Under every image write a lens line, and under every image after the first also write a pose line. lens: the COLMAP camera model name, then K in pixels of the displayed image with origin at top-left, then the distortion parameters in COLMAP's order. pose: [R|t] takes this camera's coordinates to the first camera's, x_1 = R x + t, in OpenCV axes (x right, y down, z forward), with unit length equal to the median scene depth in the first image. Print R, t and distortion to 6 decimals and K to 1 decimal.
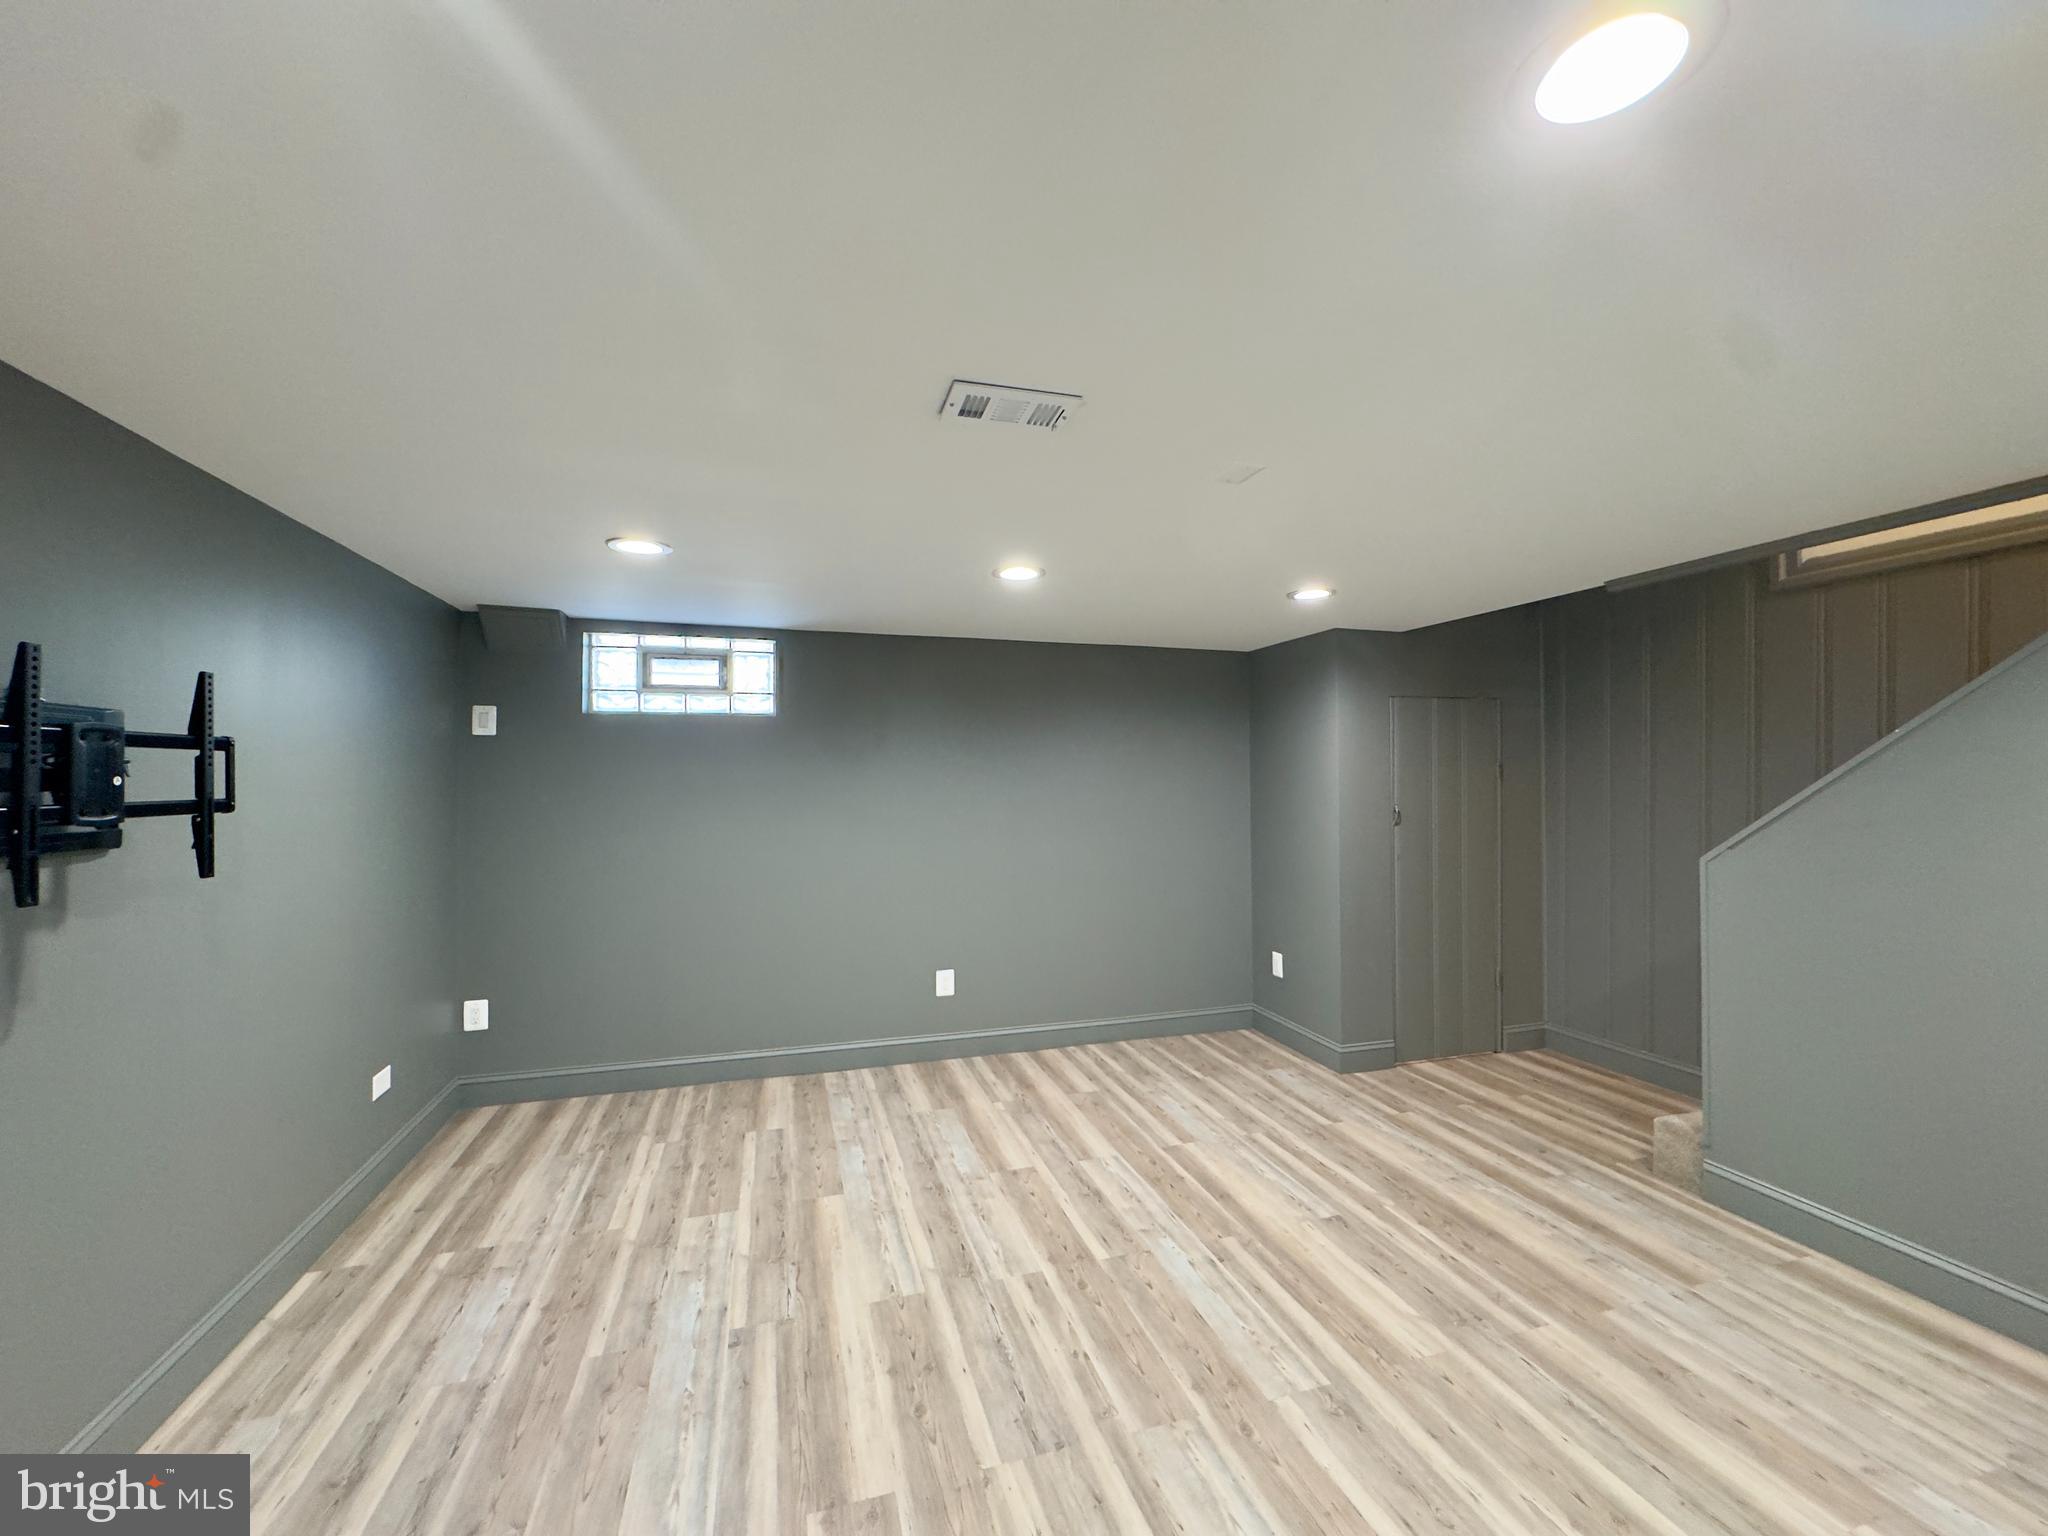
lens RADIAL K [[820.1, 0, 1024.0], [0, 820.1, 768.0], [0, 0, 1]] dist [-0.000279, 0.000278]
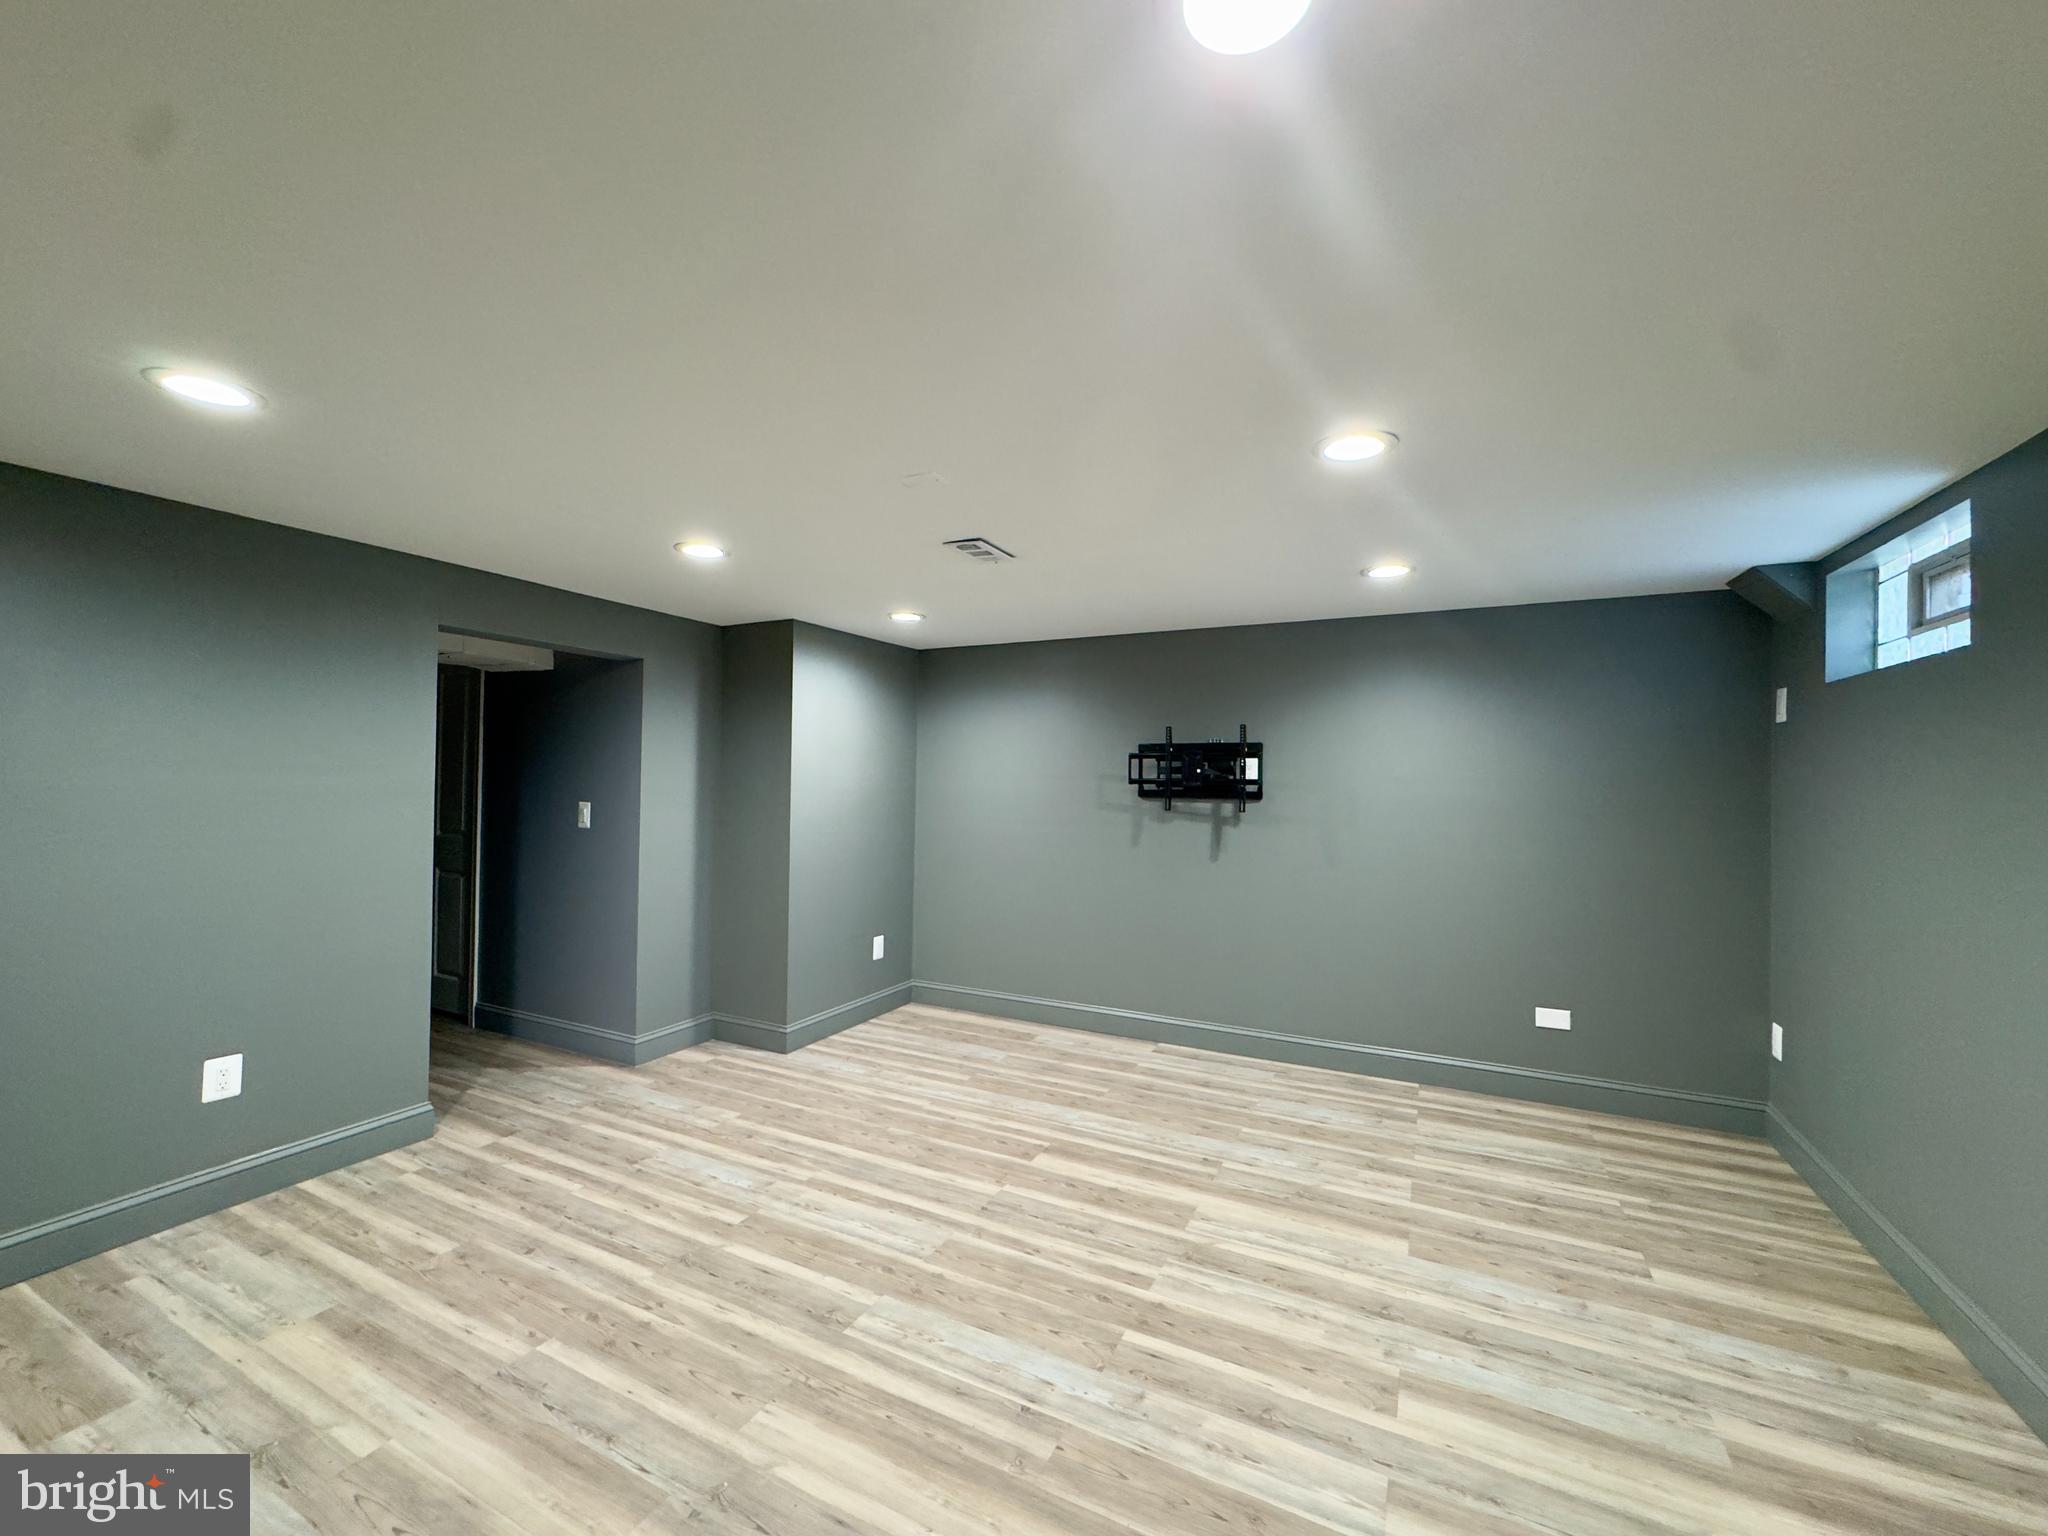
lens RADIAL K [[820.1, 0, 1024.0], [0, 820.1, 768.0], [0, 0, 1]] dist [-0.000279, 0.000278]
pose [[-0.696779, -0.017095, -0.717082, 0.807547], [-0.000799, 0.999734, -0.023058, 0.043462], [0.717285, -0.015493, -0.696607, 1.576862]]
